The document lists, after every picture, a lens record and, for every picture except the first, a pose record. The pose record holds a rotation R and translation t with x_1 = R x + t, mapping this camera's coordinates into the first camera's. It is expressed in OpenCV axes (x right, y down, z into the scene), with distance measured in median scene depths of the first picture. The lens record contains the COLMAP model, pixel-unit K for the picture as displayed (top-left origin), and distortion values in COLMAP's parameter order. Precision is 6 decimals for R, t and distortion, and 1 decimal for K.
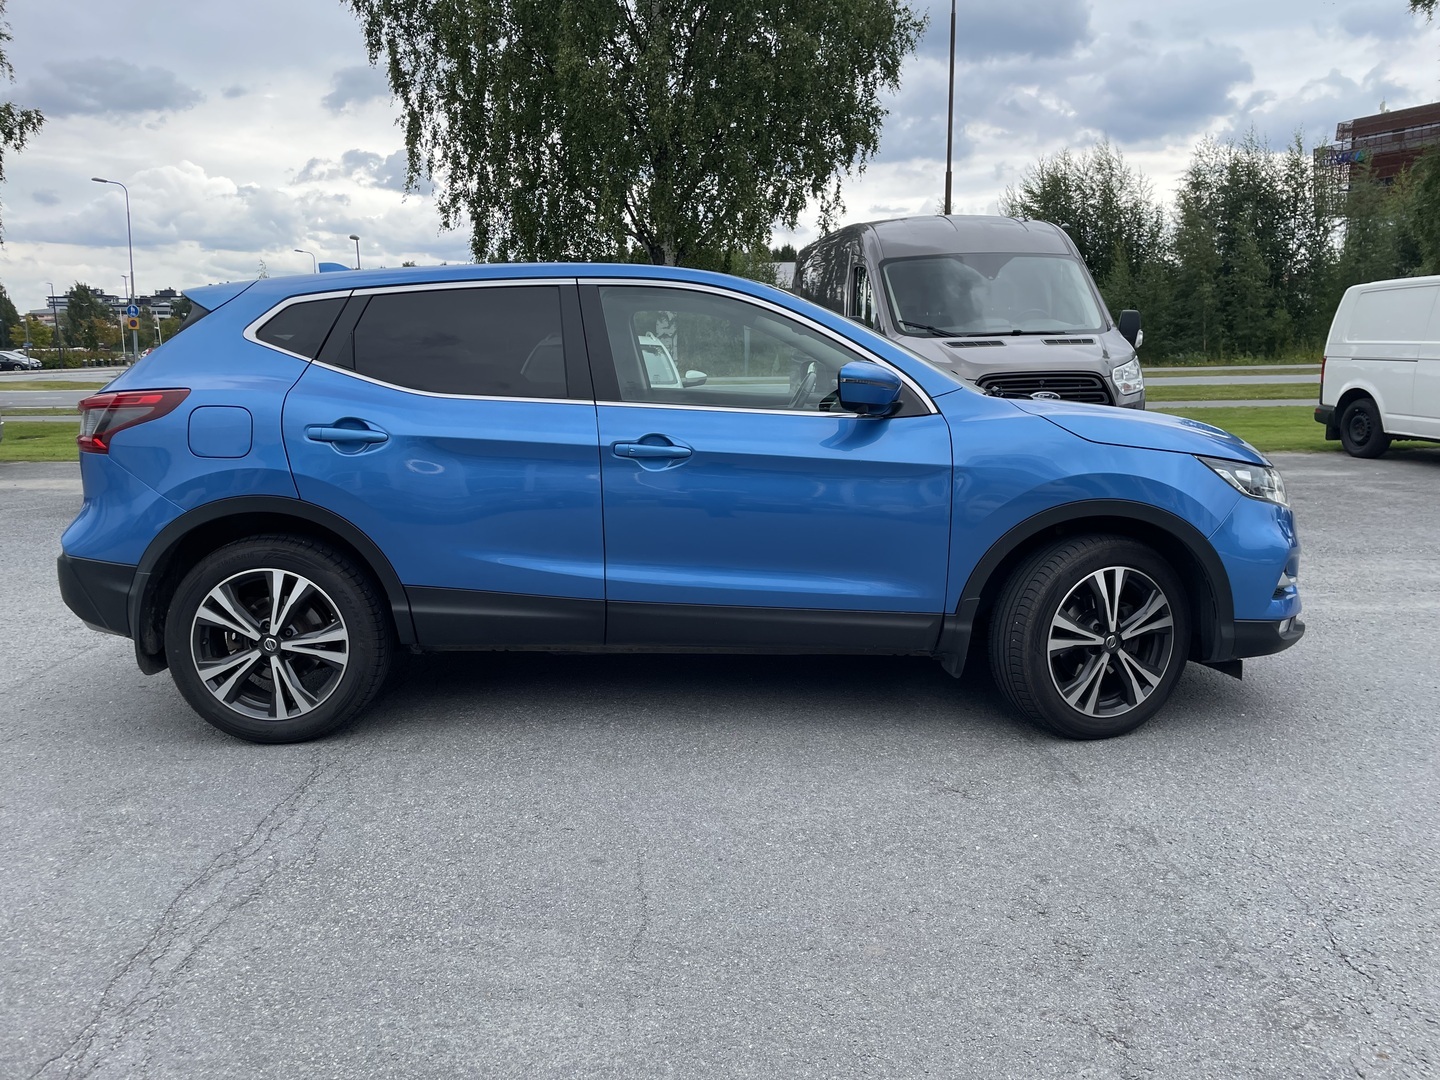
lens RADIAL K [[1111.7, 0, 733.5], [0, 1111.7, 537.4], [0, 0, 1]] dist [0.028645, -0.106302]
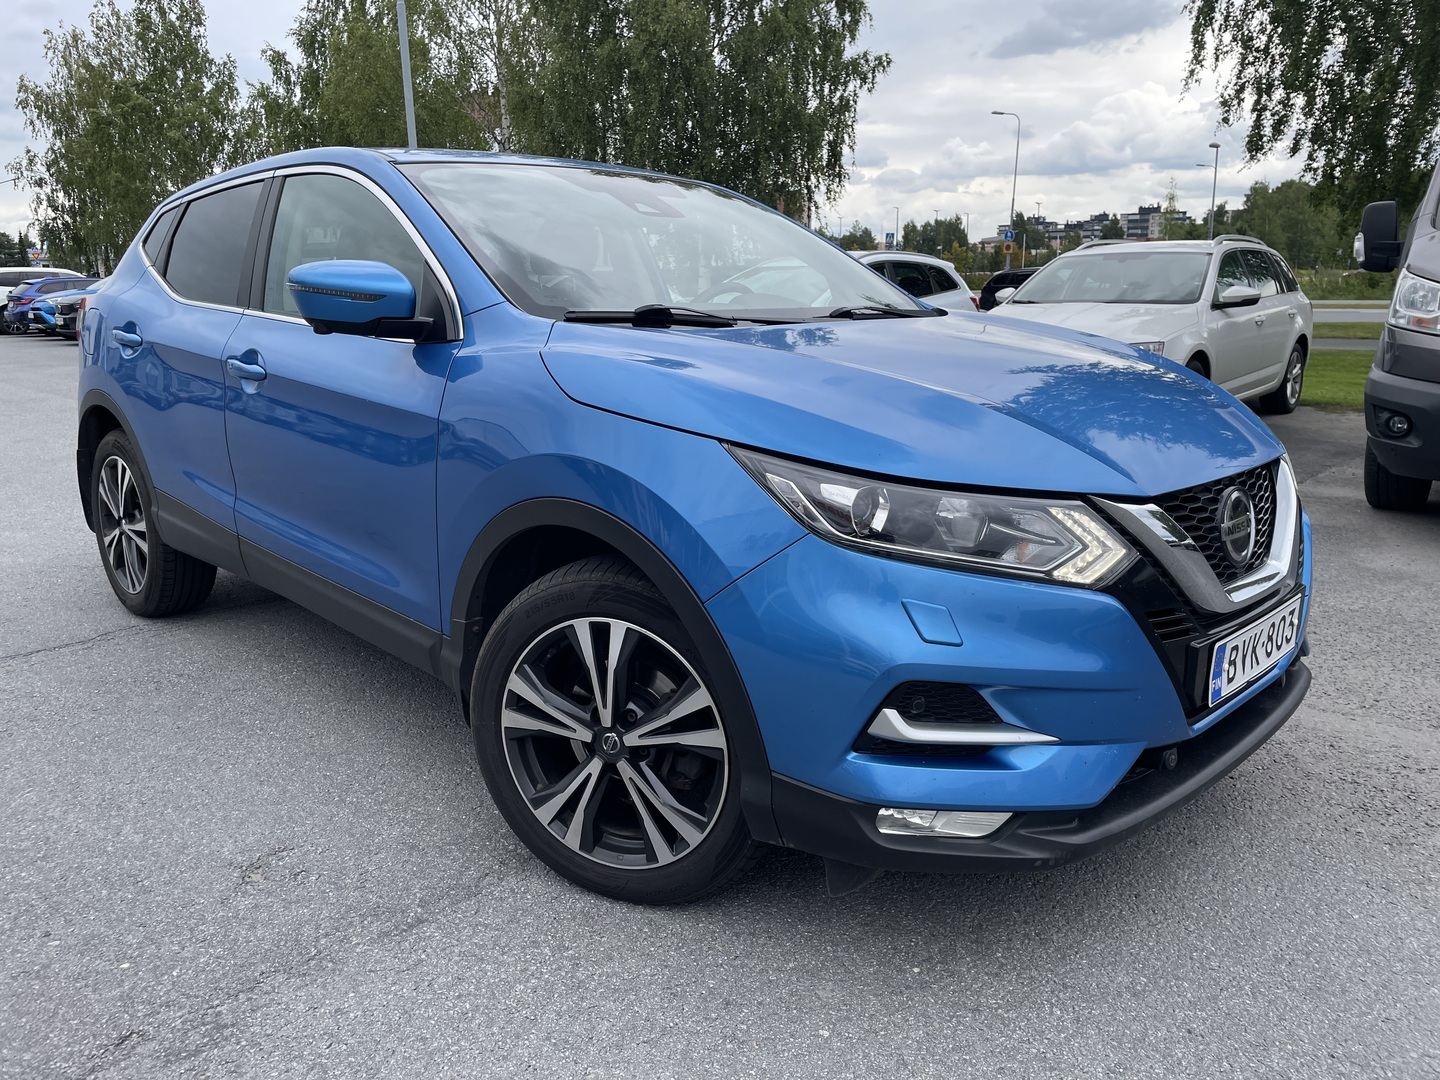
lens RADIAL K [[1097.8, 0, 730.6], [0, 1097.8, 520.7], [0, 0, 1]] dist [0.084758, -0.120992]
pose [[0.681599, 0.142841, -0.717648, 0.133003], [-0.104125, 0.989714, 0.098098, -0.014703], [0.724279, 0.007862, 0.689462, 0.108837]]
